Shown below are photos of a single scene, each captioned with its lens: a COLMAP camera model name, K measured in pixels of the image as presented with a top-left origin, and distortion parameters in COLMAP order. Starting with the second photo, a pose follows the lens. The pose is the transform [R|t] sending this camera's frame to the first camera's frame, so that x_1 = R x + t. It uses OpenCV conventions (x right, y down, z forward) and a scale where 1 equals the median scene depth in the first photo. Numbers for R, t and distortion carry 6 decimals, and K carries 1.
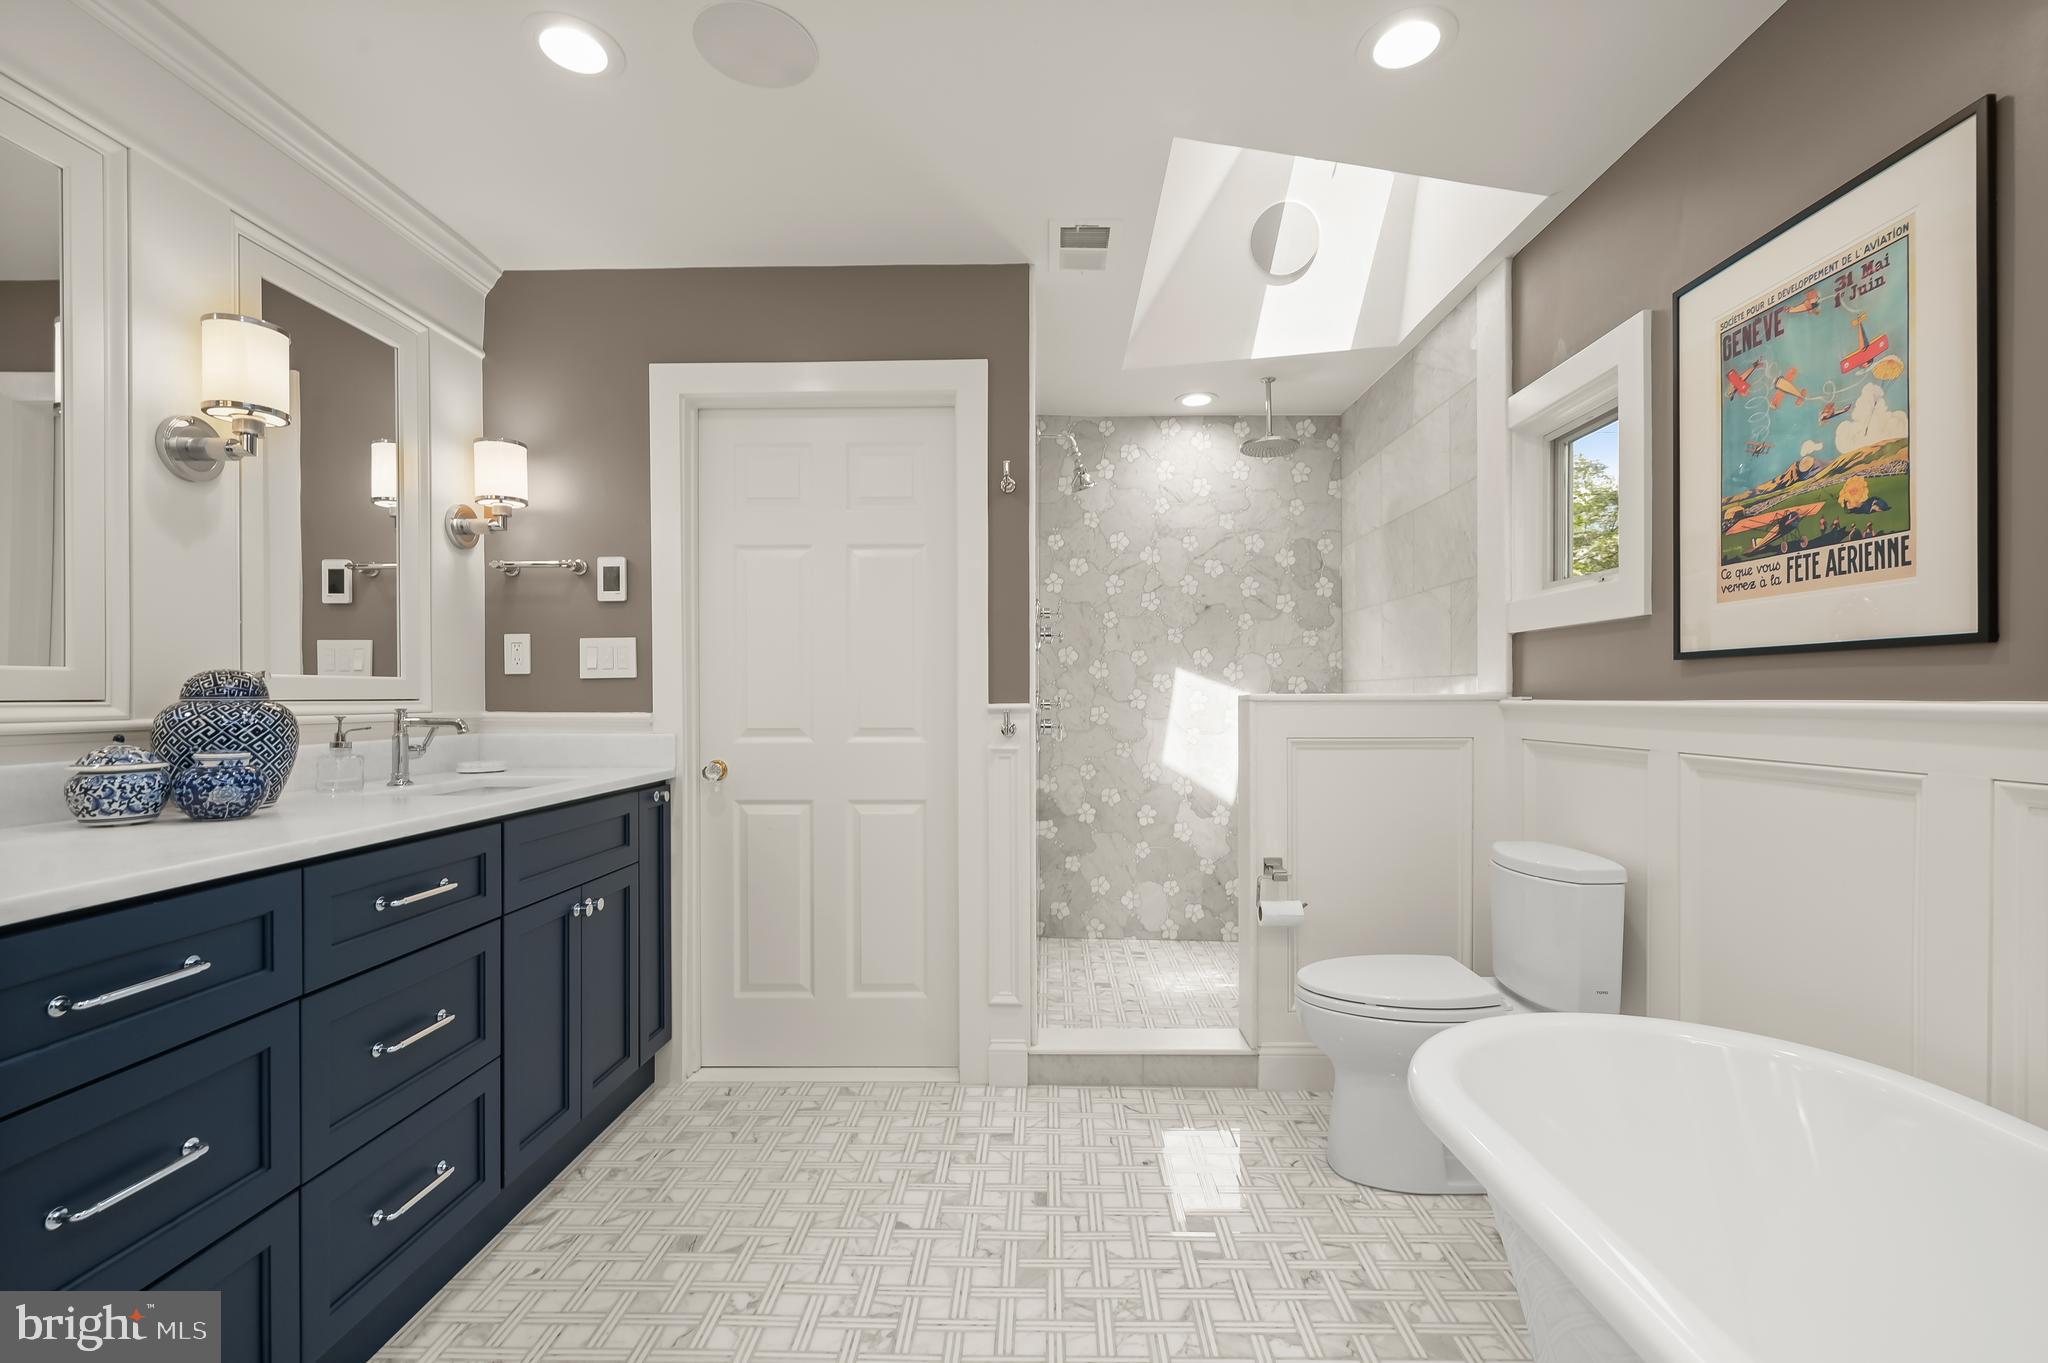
lens RADIAL K [[896.2, 0, 1025.7], [0, 896.2, 690.5], [0, 0, 1]] dist [-0.001772, -0.000912]
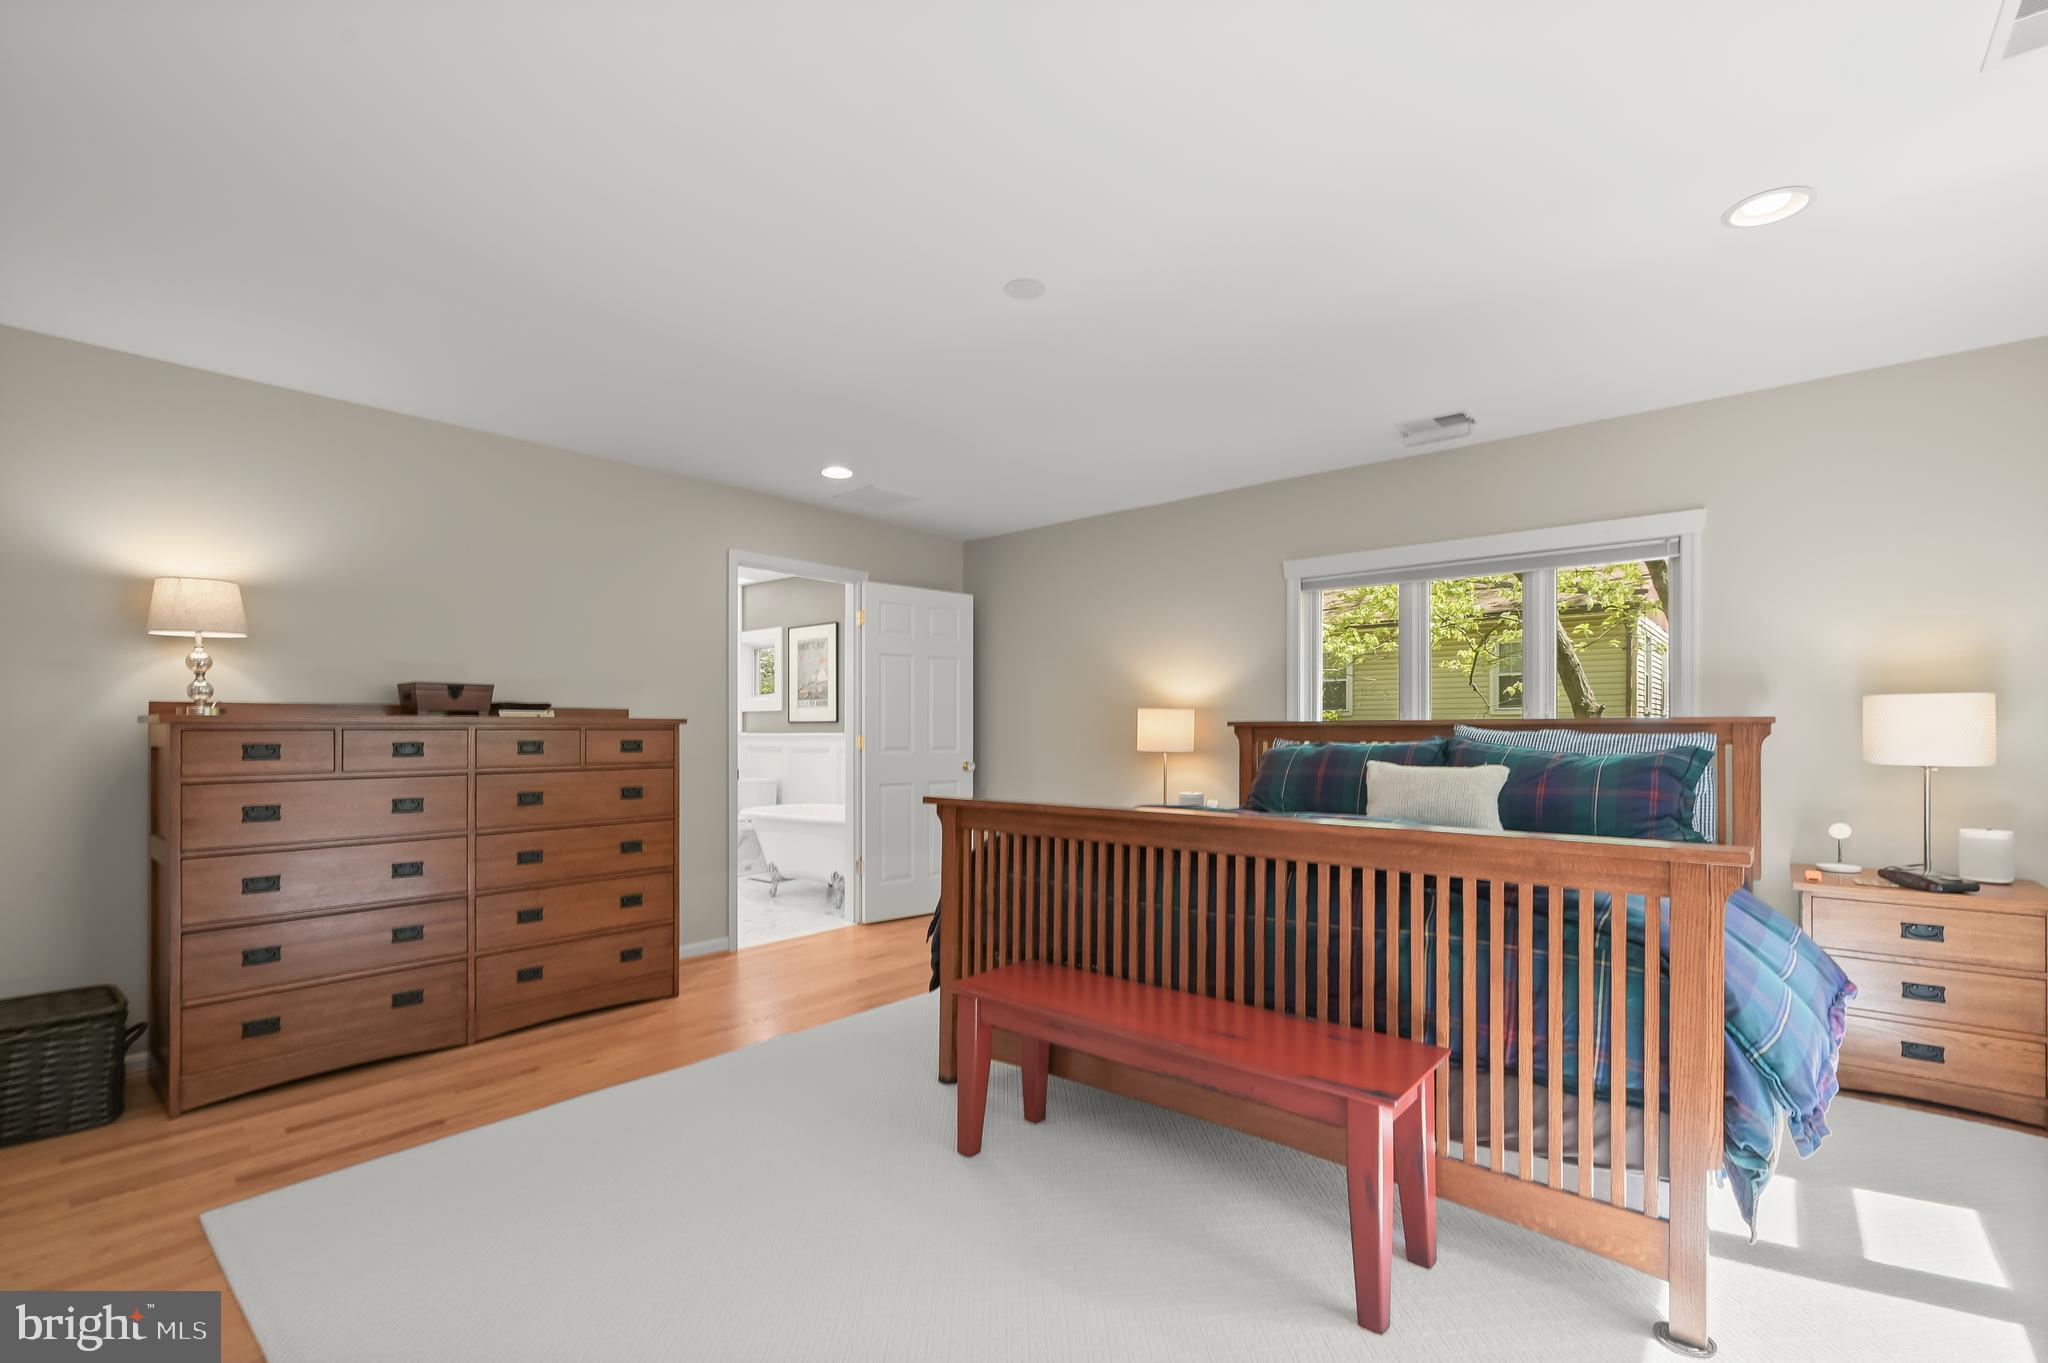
lens RADIAL K [[896.2, 0, 1029.0], [0, 896.2, 701.0], [0, 0, 1]] dist [-0.001772, -0.000912]
pose [[0.641640, 0.016461, 0.766829, -1.740302], [-0.004450, 0.999833, -0.017738, -0.073989], [-0.766993, 0.007969, 0.641606, -2.522561]]
